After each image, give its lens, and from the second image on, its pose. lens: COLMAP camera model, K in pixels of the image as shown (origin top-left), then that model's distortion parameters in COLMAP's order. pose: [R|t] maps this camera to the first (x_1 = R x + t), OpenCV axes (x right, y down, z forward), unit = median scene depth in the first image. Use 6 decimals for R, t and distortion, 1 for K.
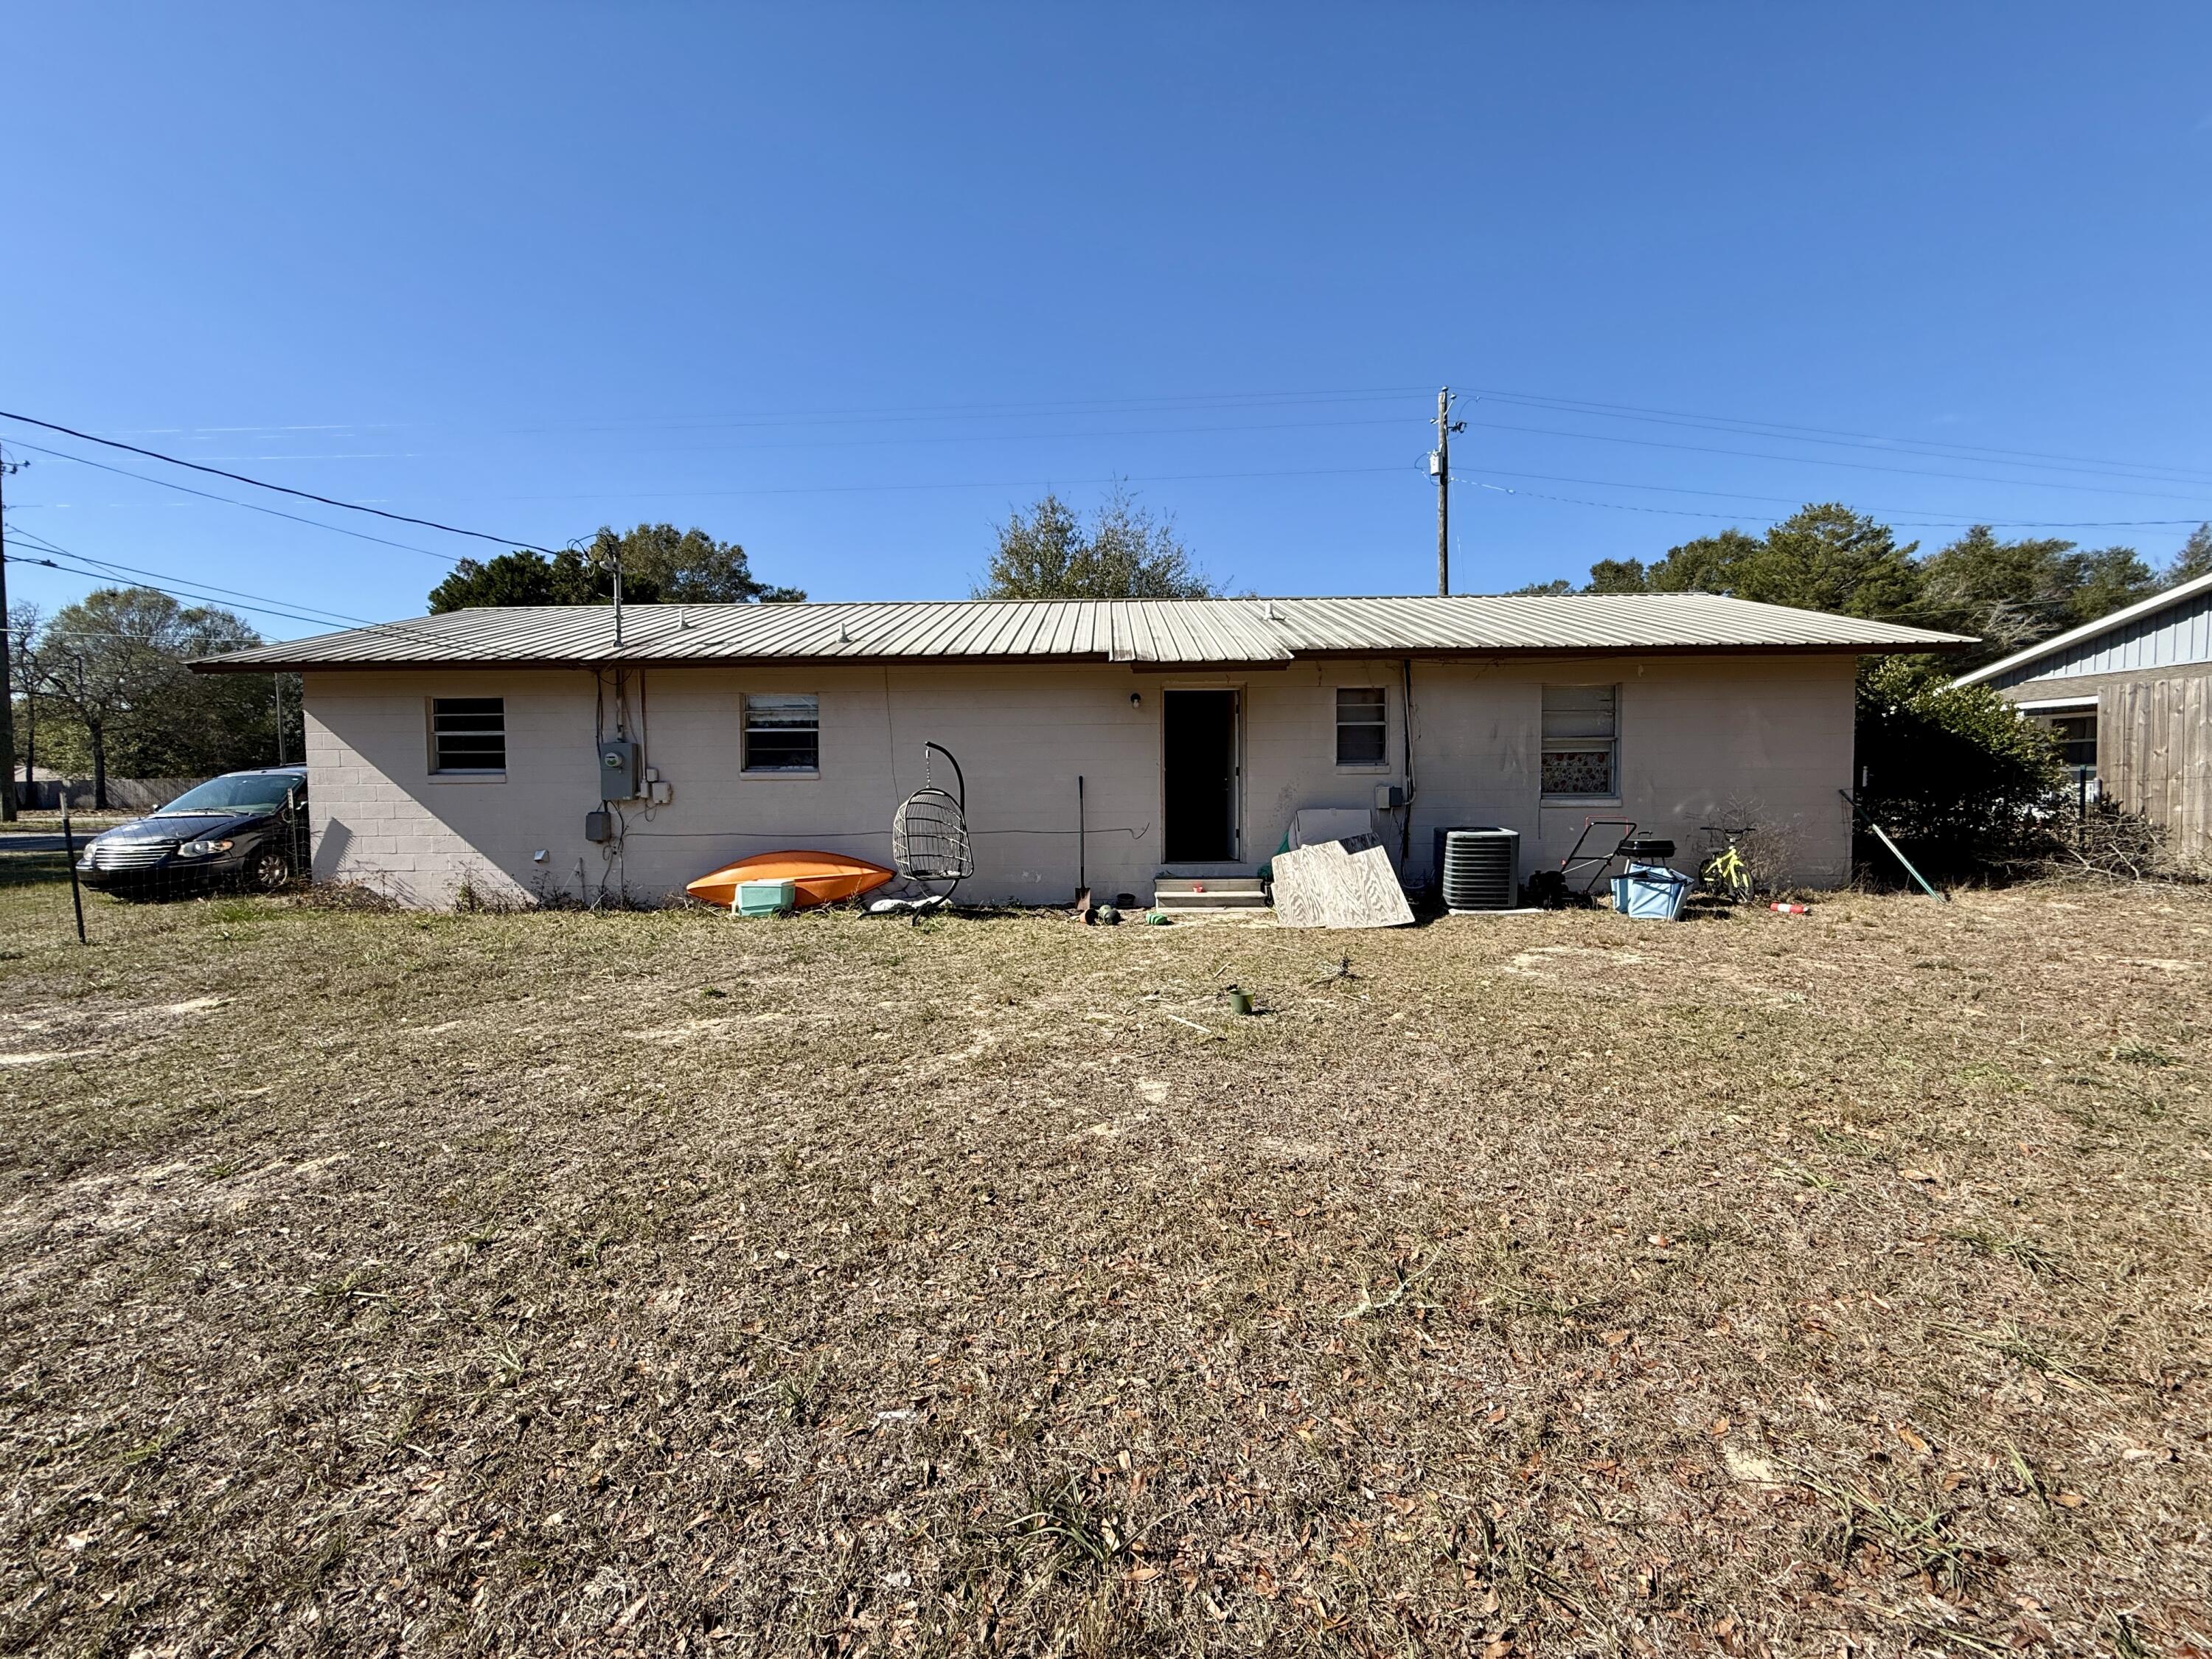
lens RADIAL K [[879.9, 0, 1100.4], [0, 879.9, 832.2], [0, 0, 1]] dist [0.000151, -0.000120]
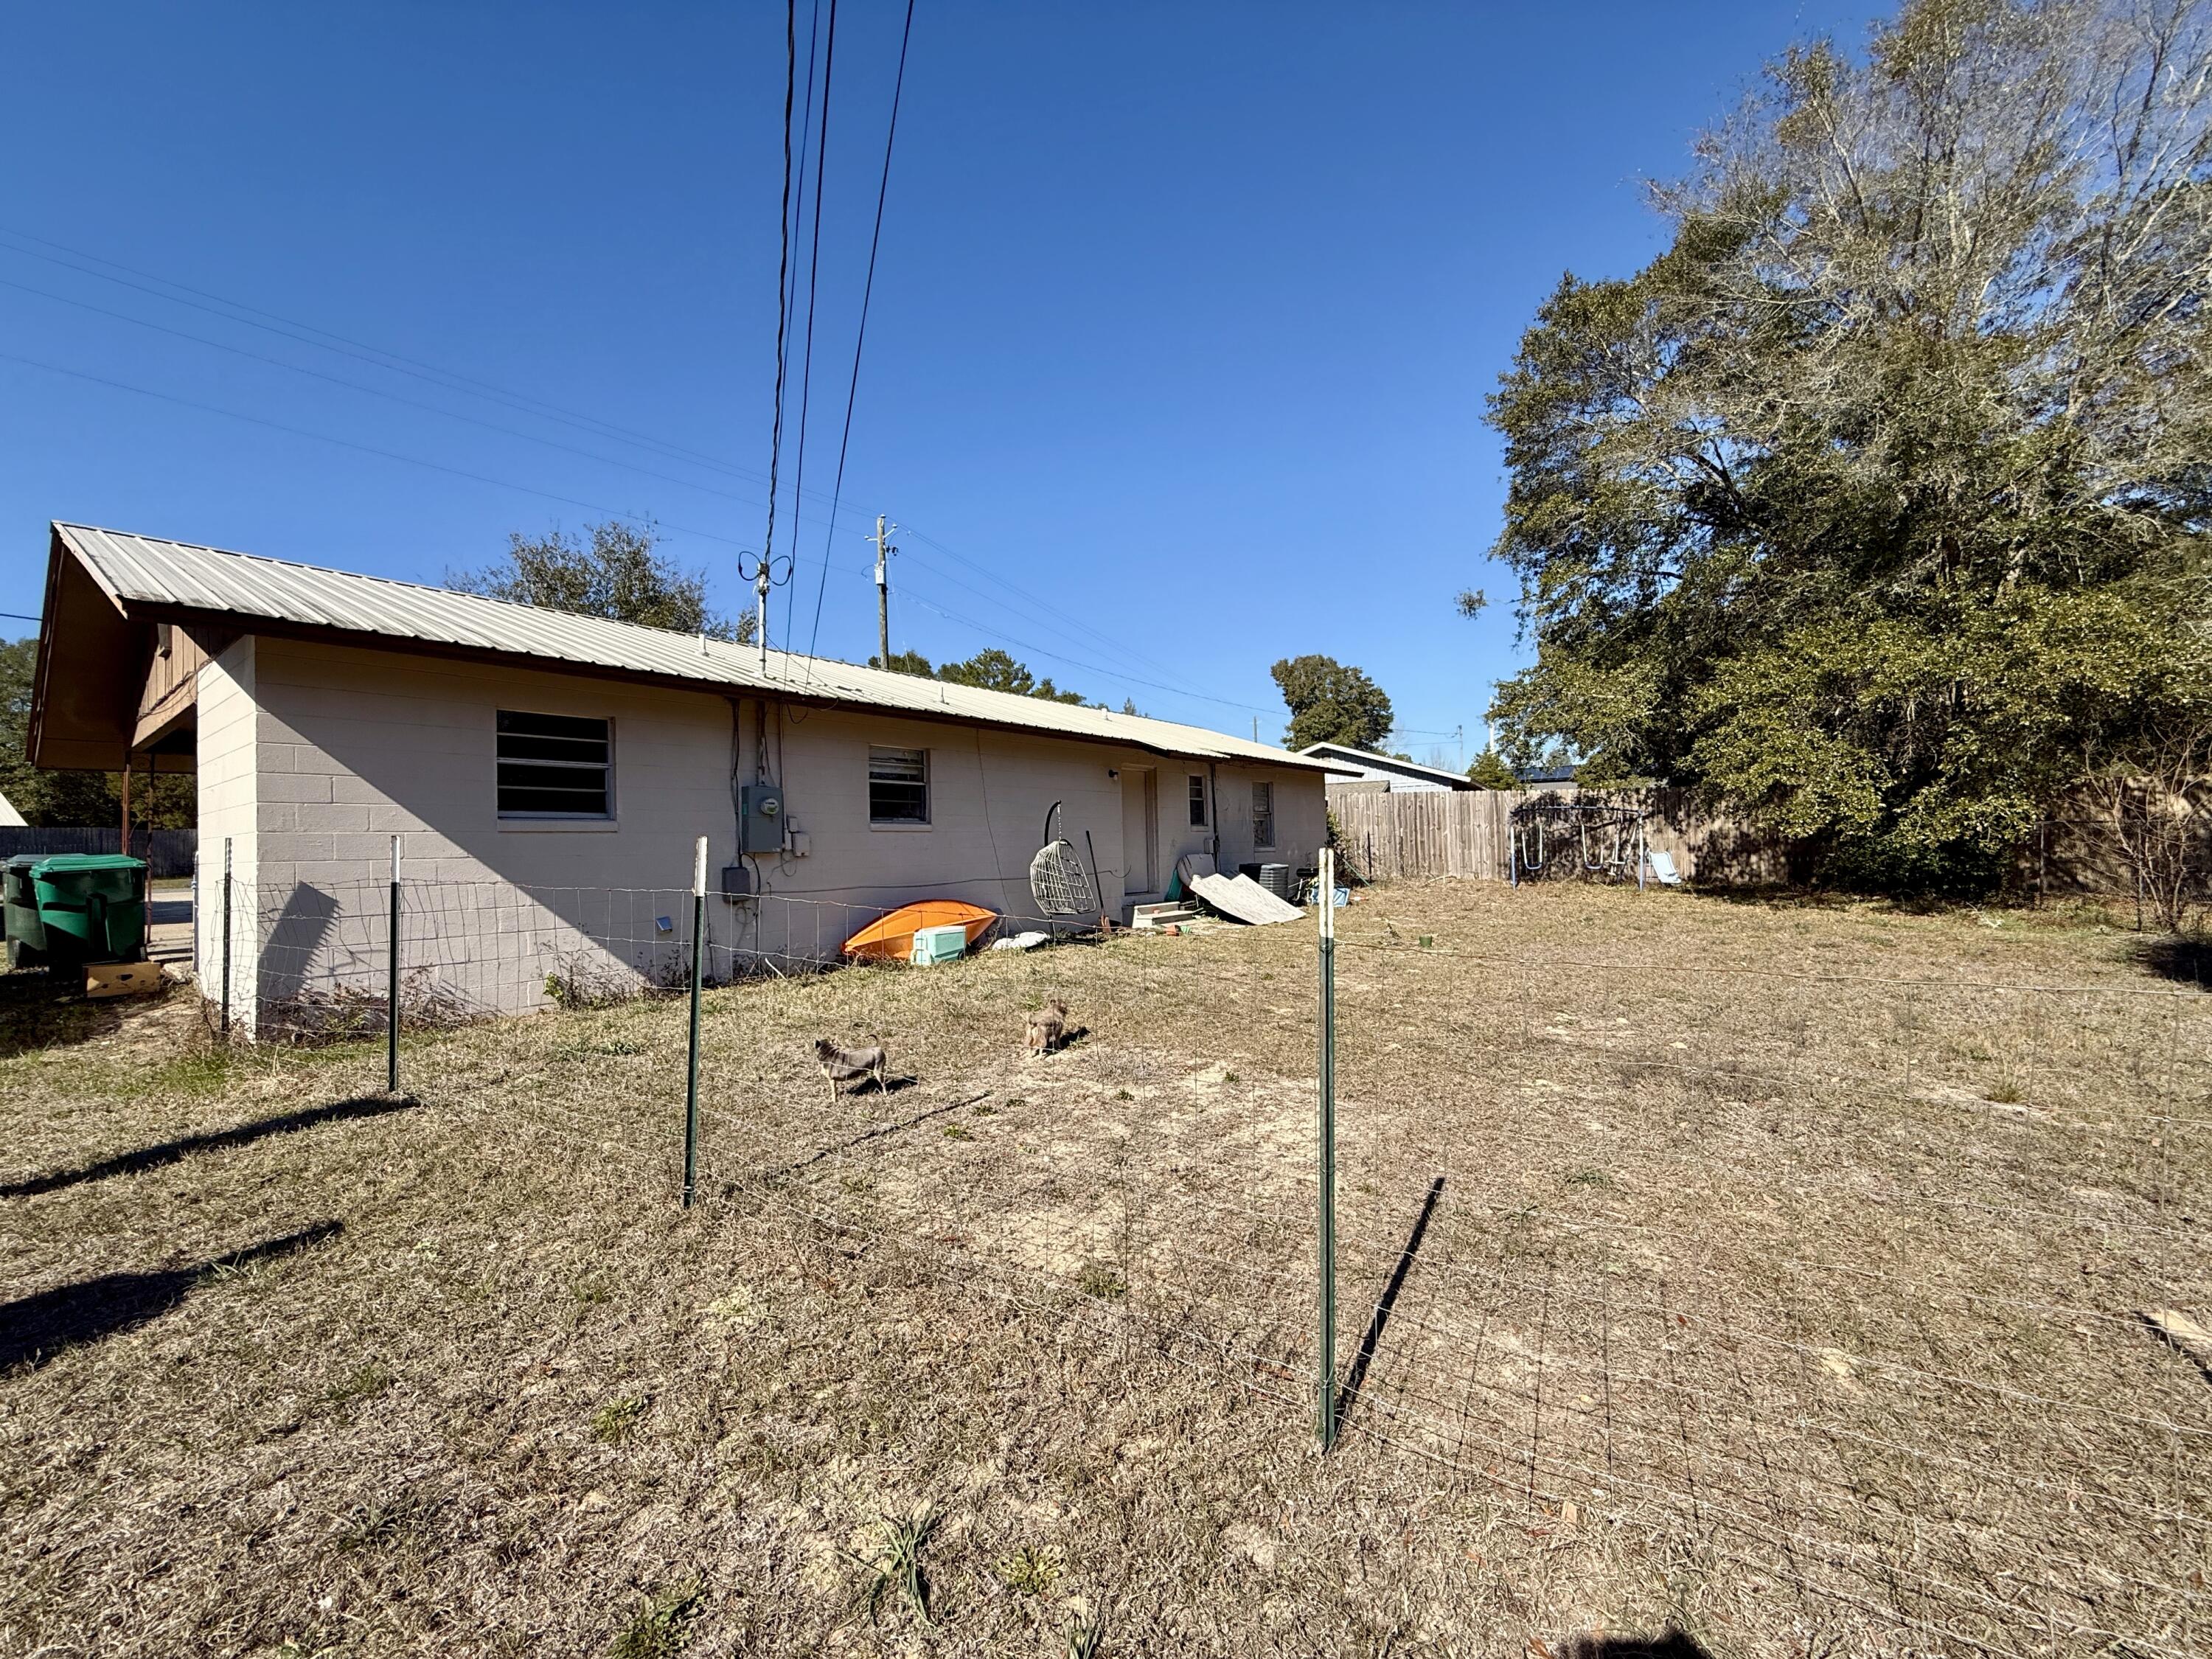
lens RADIAL K [[897.2, 0, 1094.6], [0, 897.2, 834.8], [0, 0, 1]] dist [-0.000479, -0.000067]
pose [[0.585801, 0.006721, 0.810427, -1.074948], [0.032291, 0.998978, -0.031625, -0.015666], [-0.809812, 0.044695, 0.584985, 0.212227]]
